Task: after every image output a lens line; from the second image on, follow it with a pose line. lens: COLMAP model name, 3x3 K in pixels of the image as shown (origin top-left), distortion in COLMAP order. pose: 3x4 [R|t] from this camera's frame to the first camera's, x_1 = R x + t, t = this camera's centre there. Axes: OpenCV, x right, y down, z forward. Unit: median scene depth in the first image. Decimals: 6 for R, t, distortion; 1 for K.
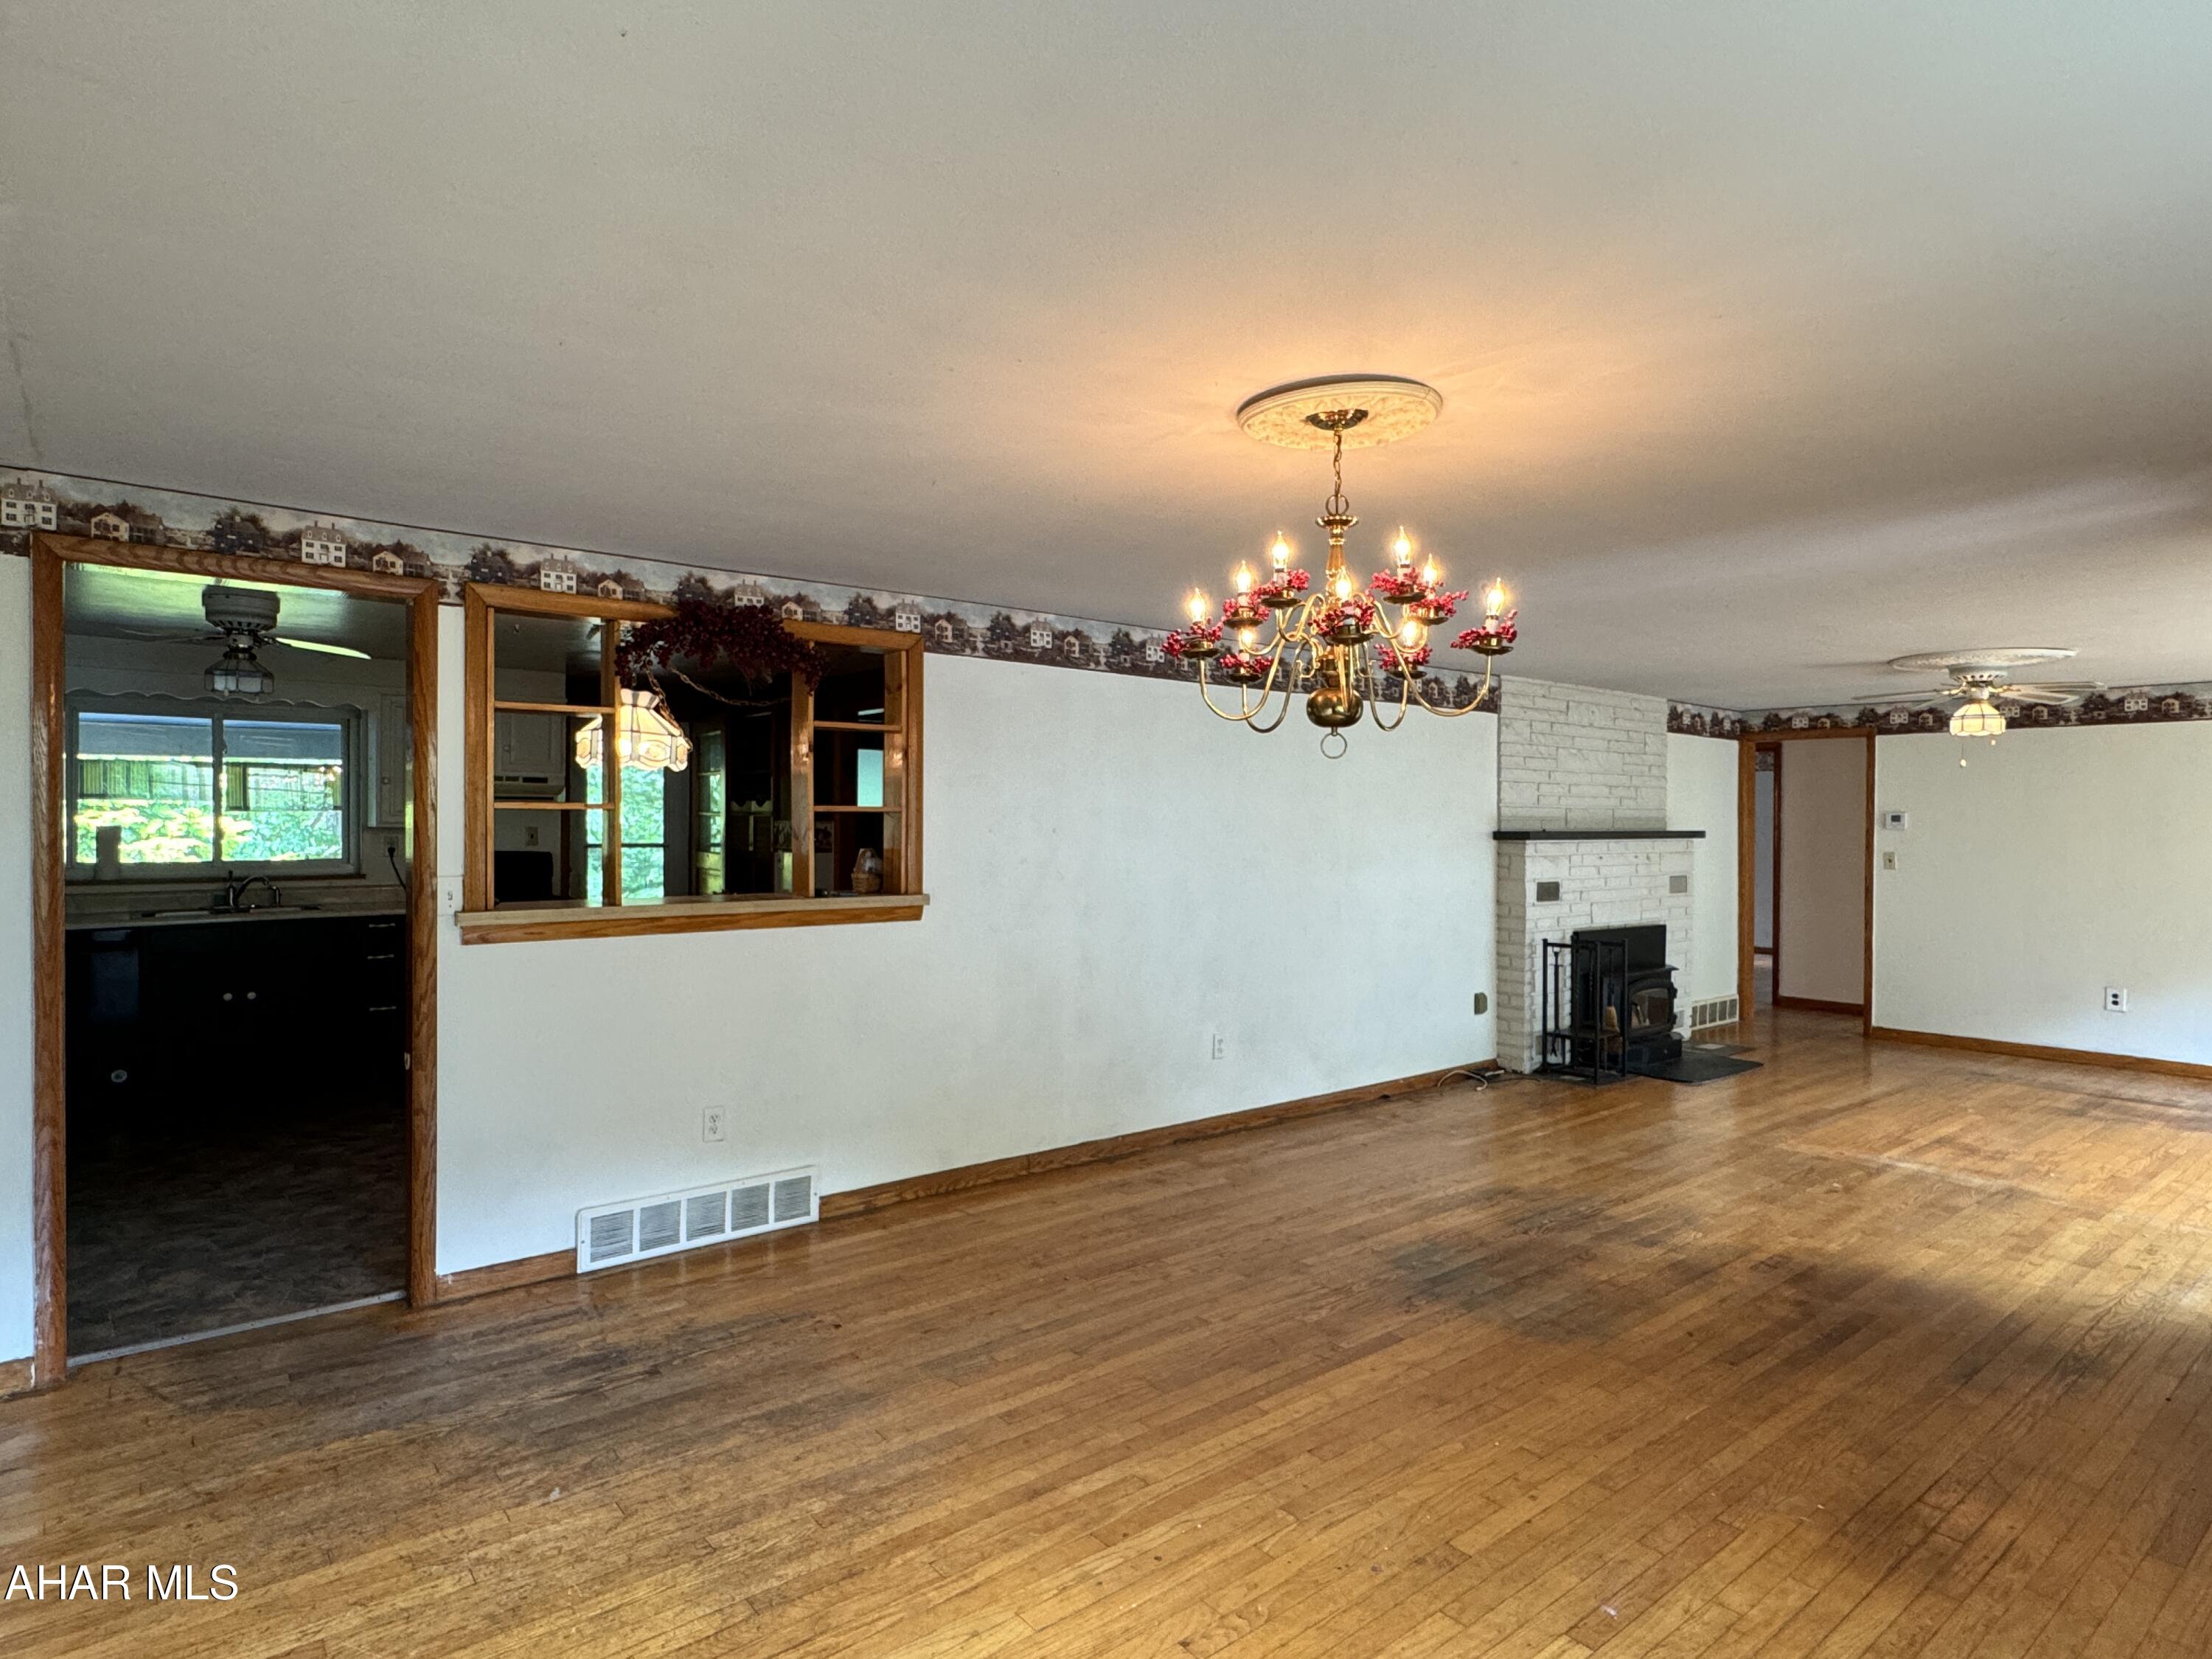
lens RADIAL K [[1169.9, 0, 1106.0], [0, 1169.9, 829.5], [0, 0, 1]] dist [-0.013579, -0.000326]
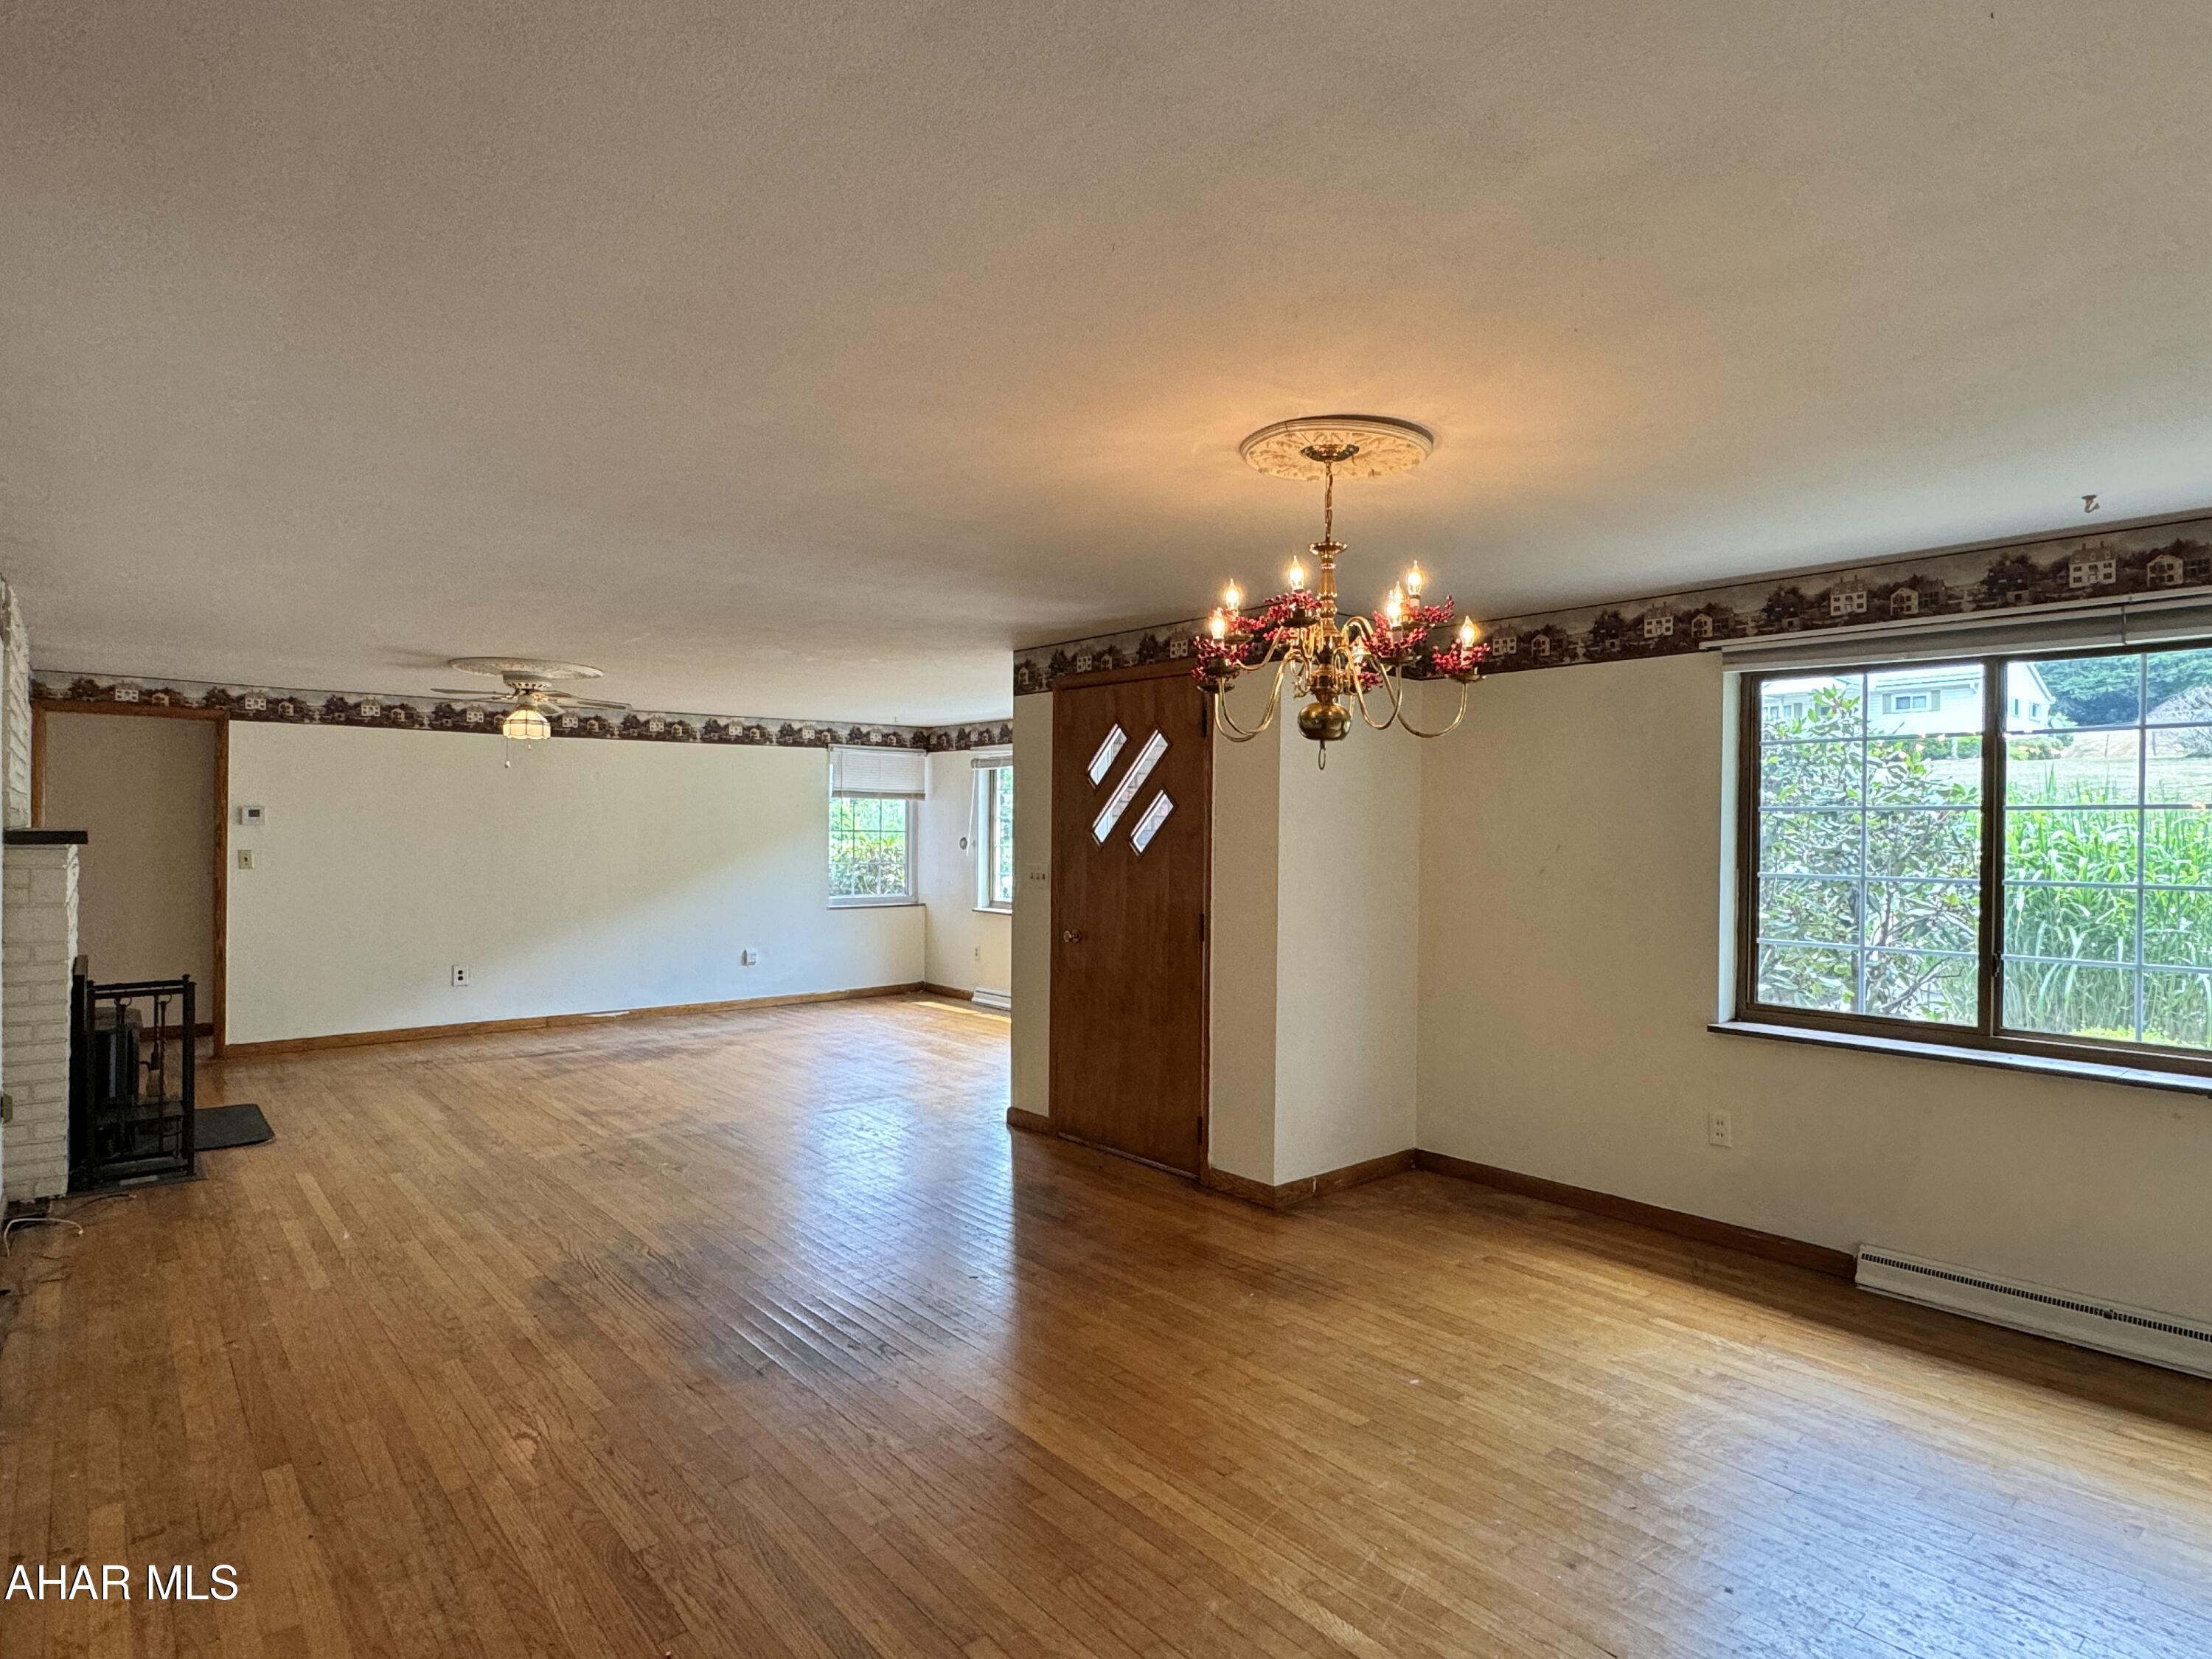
lens RADIAL K [[1169.9, 0, 1106.0], [0, 1169.9, 829.5], [0, 0, 1]] dist [-0.013579, -0.000326]
pose [[0.011585, -0.009023, 0.999892, -0.343678], [-0.000222, 0.999959, 0.009026, -0.007475], [-0.999933, -0.000327, 0.011583, 0.467155]]
